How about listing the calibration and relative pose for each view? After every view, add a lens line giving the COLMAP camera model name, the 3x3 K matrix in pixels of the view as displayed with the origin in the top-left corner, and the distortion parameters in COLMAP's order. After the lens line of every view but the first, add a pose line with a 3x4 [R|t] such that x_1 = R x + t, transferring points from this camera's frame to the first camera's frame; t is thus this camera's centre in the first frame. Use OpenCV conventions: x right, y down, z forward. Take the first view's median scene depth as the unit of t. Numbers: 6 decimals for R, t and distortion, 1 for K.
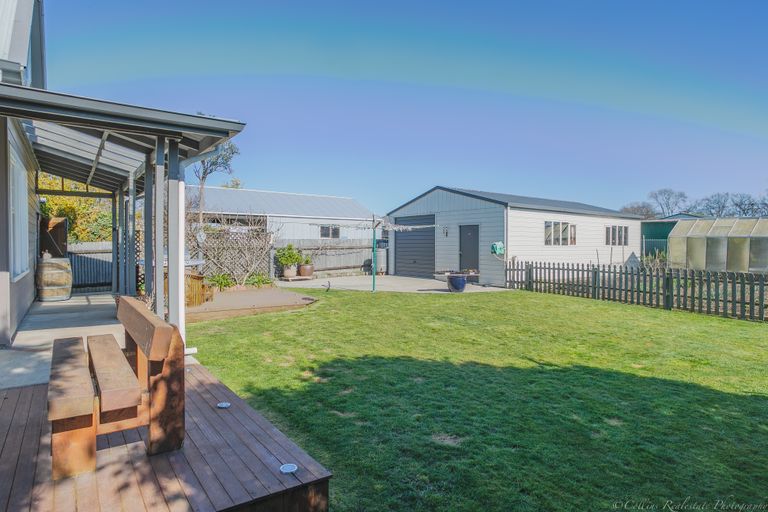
lens RADIAL K [[438.1, 0, 389.2], [0, 438.1, 255.8], [0, 0, 1]] dist [0.002578, -0.000761]
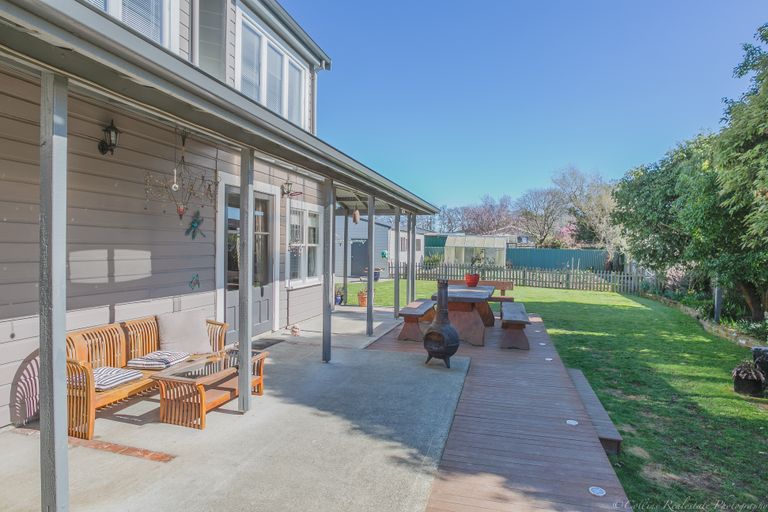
lens RADIAL K [[438.1, 0, 385.2], [0, 438.1, 252.5], [0, 0, 1]] dist [0.002578, -0.000761]
pose [[0.795889, -0.002796, 0.605436, -0.545708], [0.005088, 0.999985, -0.002071, -0.014948], [-0.605421, 0.004729, 0.795891, -0.205190]]
